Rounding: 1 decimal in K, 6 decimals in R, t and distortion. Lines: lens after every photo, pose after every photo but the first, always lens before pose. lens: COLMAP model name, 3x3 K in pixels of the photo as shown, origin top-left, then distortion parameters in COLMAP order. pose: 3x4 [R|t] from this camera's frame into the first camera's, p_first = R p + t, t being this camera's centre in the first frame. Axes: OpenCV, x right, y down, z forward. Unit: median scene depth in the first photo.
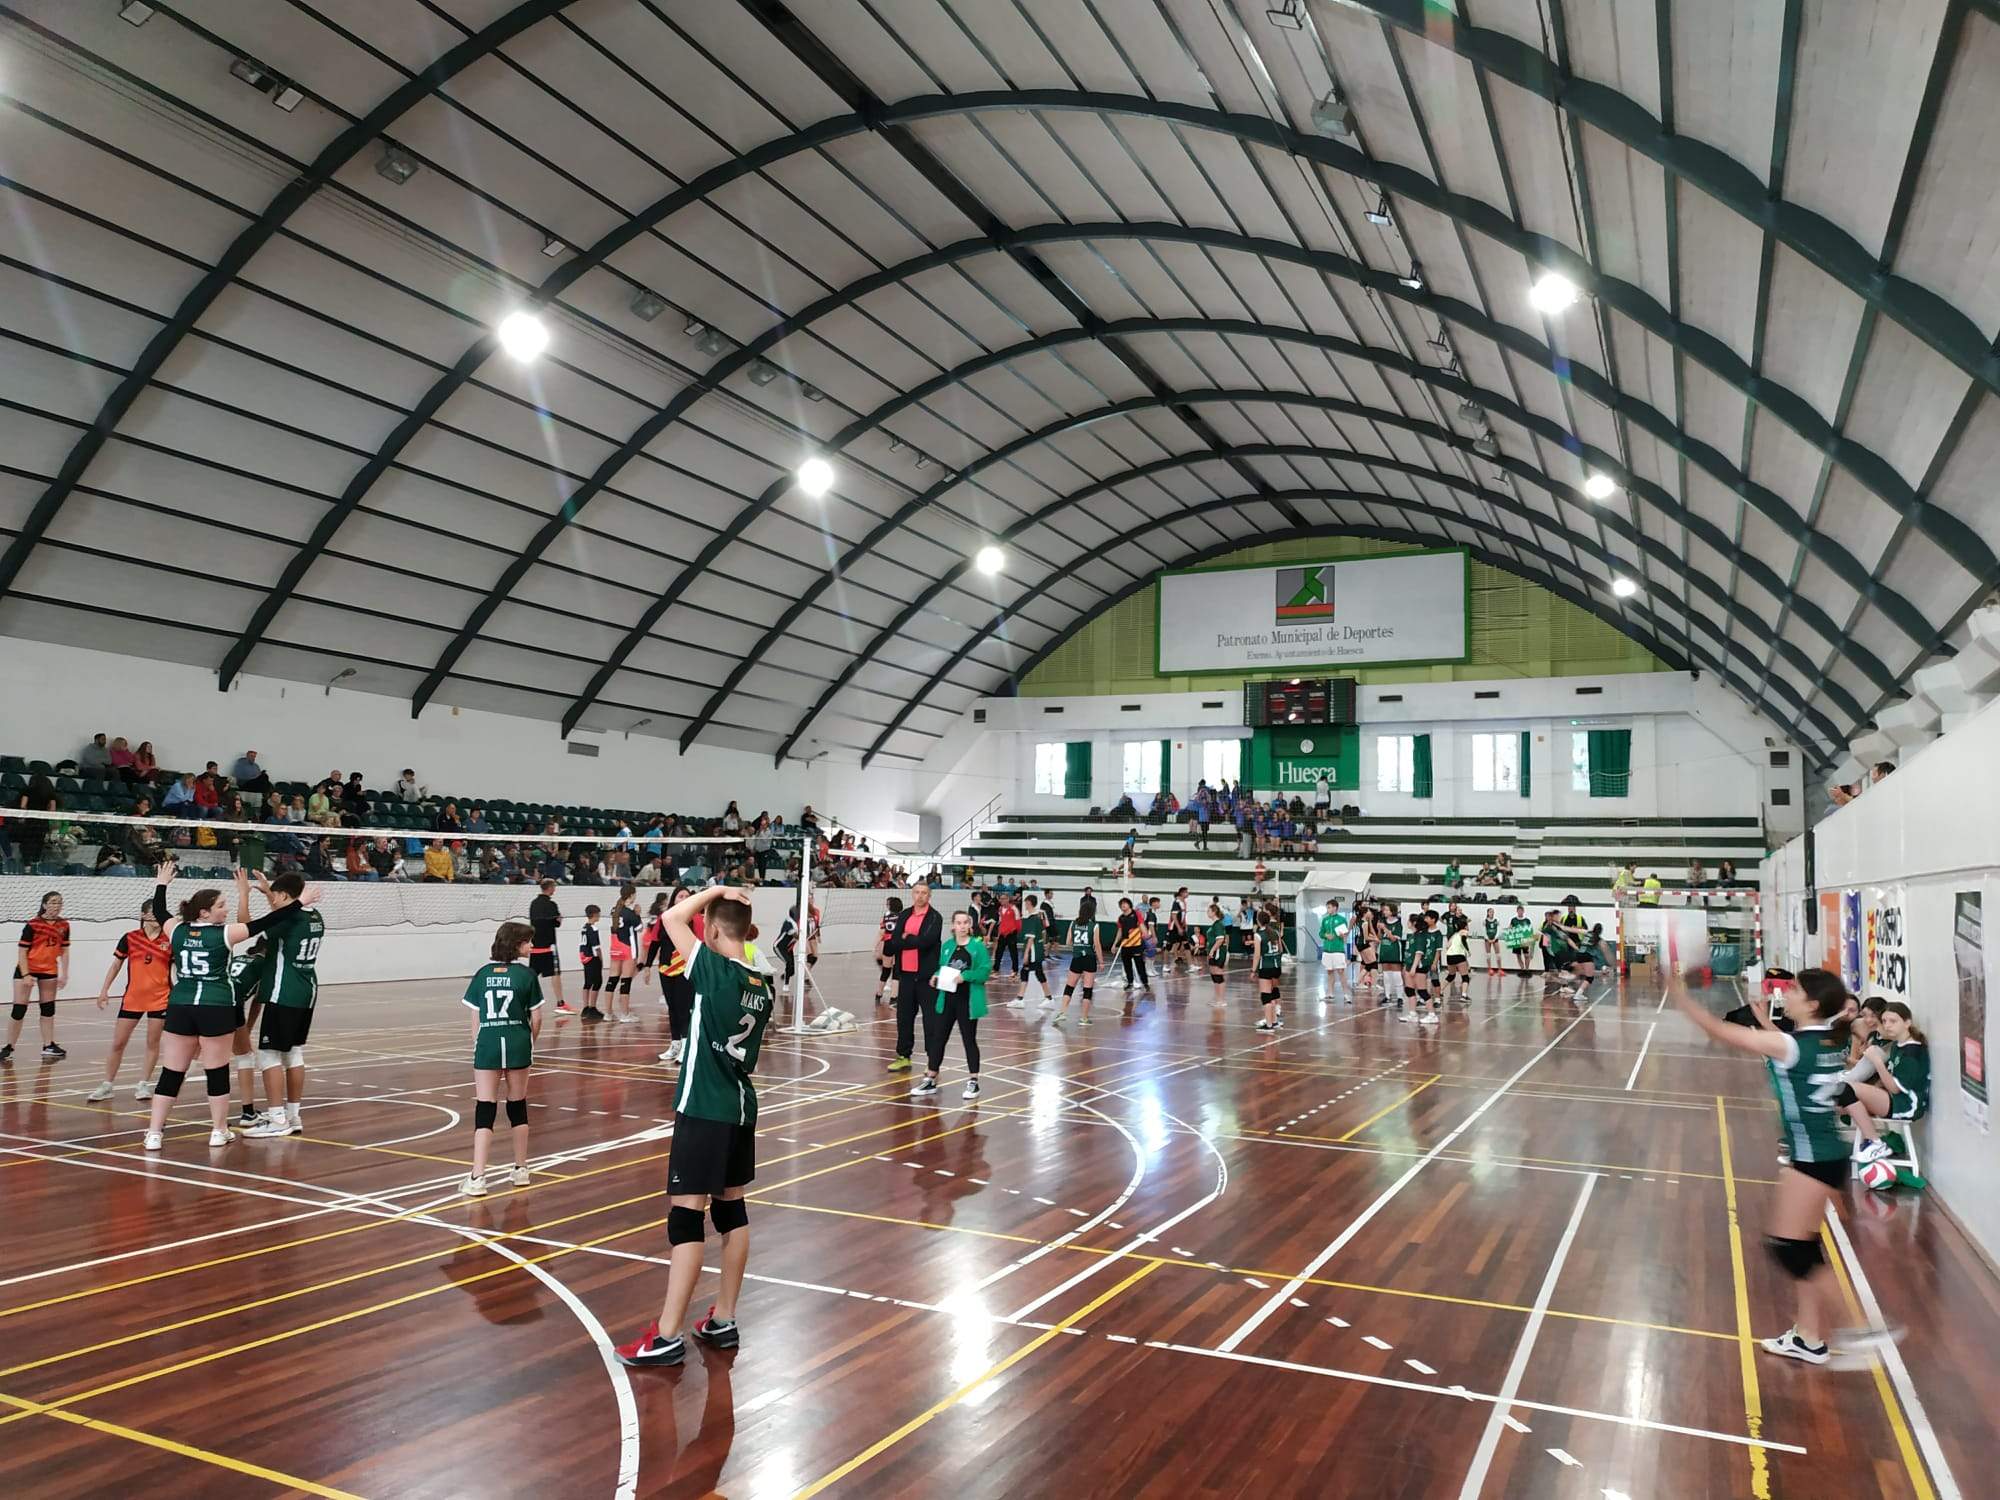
lens RADIAL K [[1447.8, 0, 999.1], [0, 1447.8, 753.0], [0, 0, 1]] dist [0.009351, -0.028207]
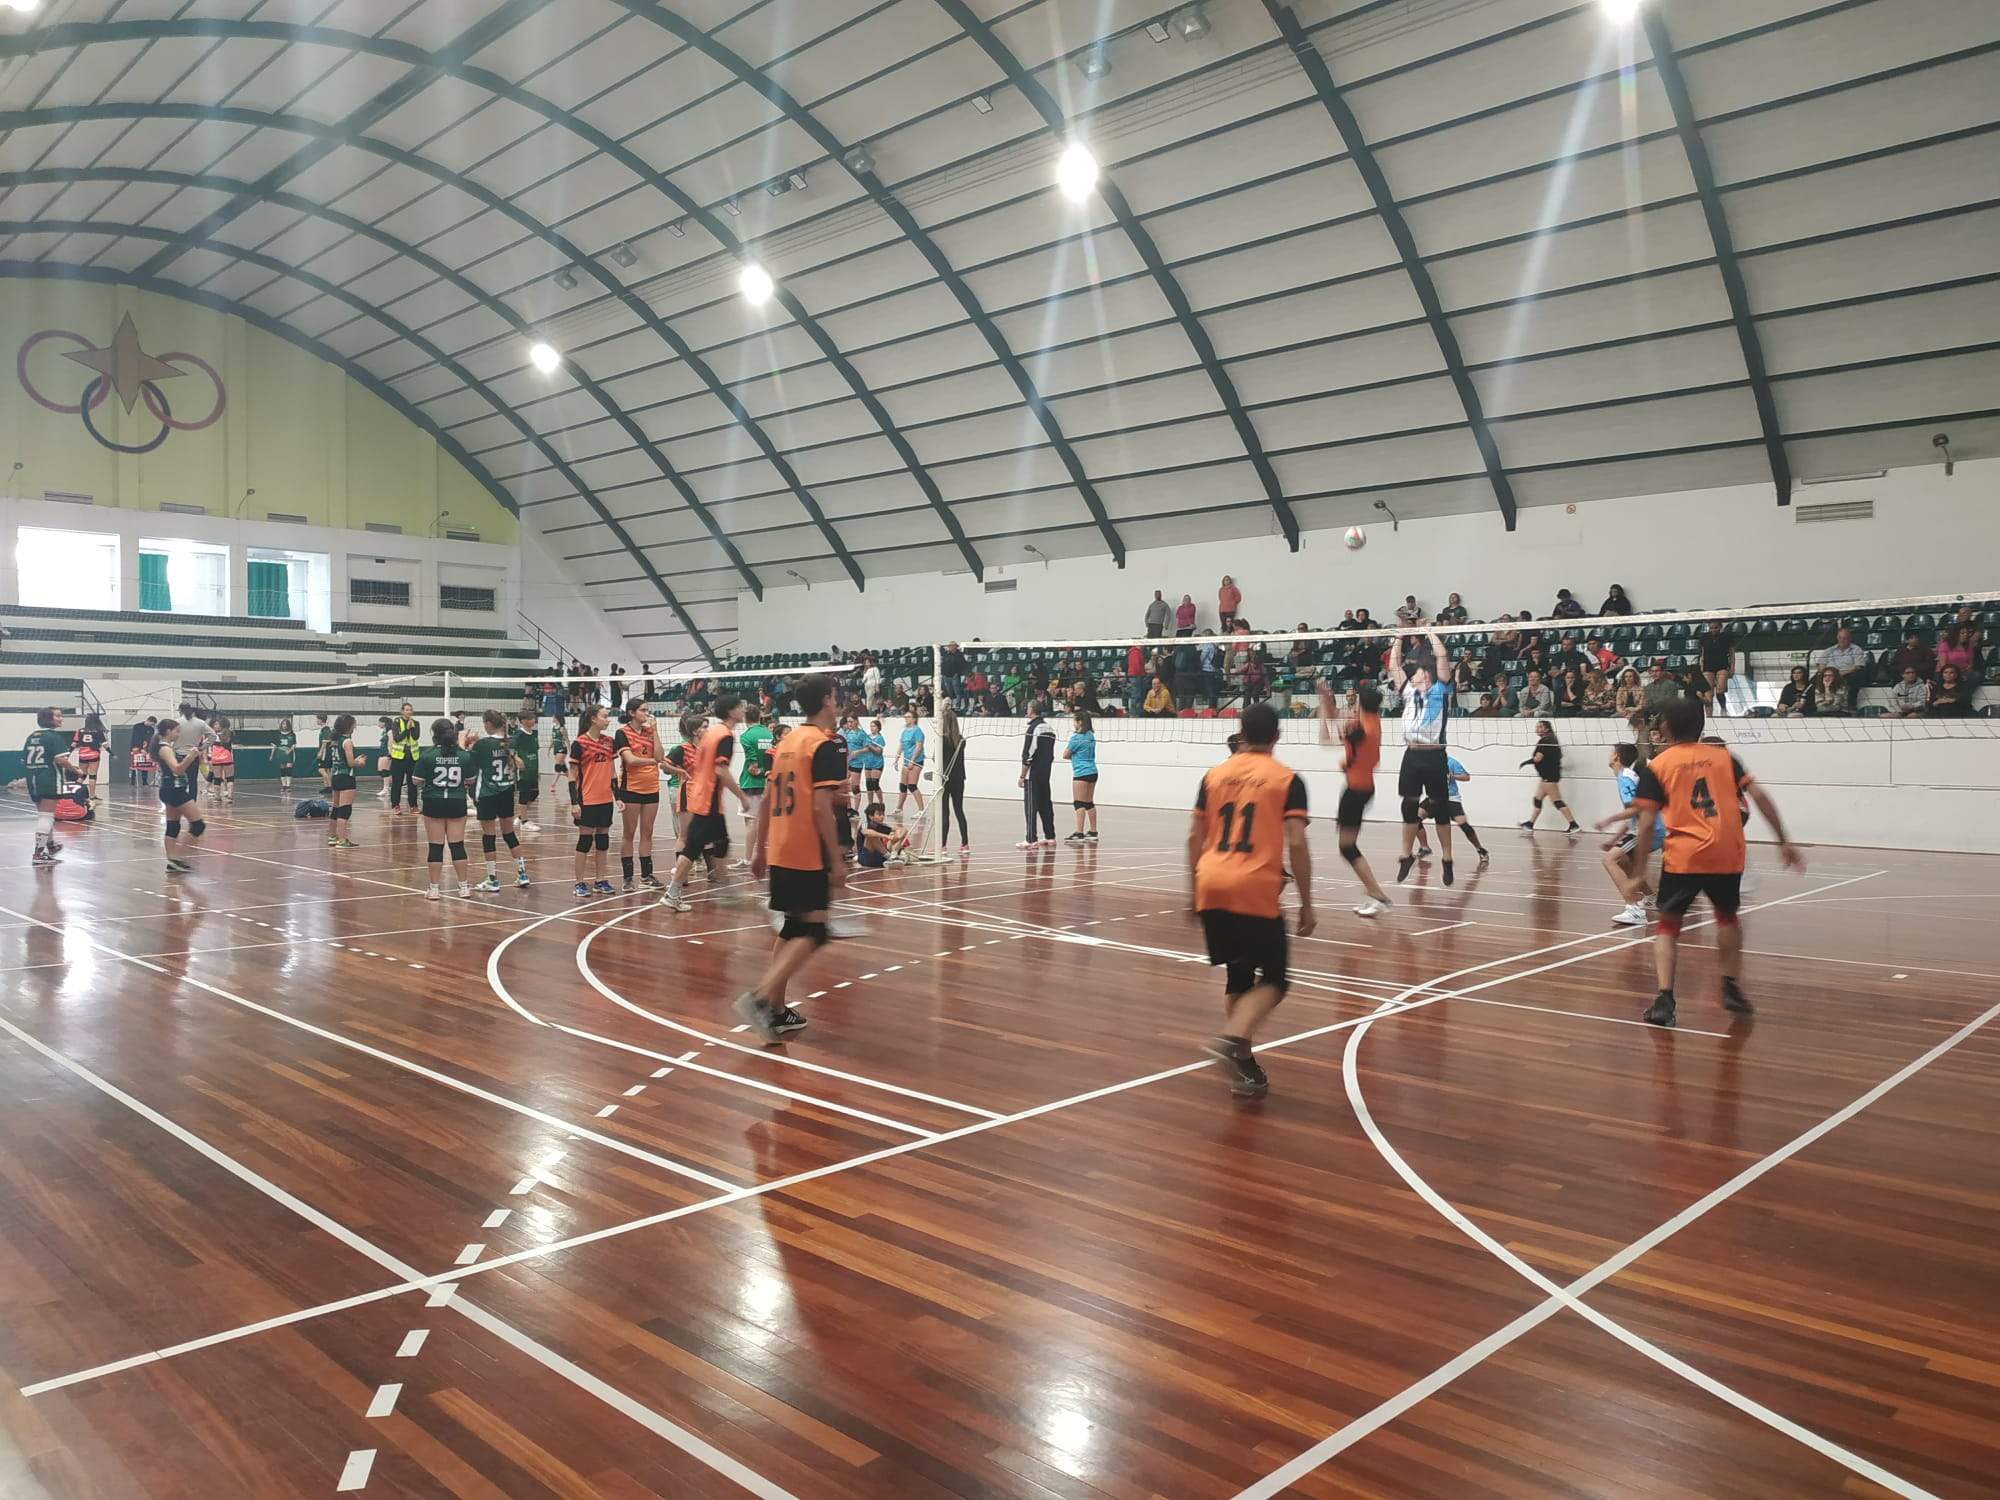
lens RADIAL K [[1447.8, 0, 1023.6], [0, 1447.8, 747.8], [0, 0, 1]] dist [0.009351, -0.028207]
pose [[-0.275969, -0.006134, -0.961147, 0.624692], [0.083202, 0.996074, -0.030247, 0.131915], [0.957559, -0.088317, -0.274375, 1.174215]]
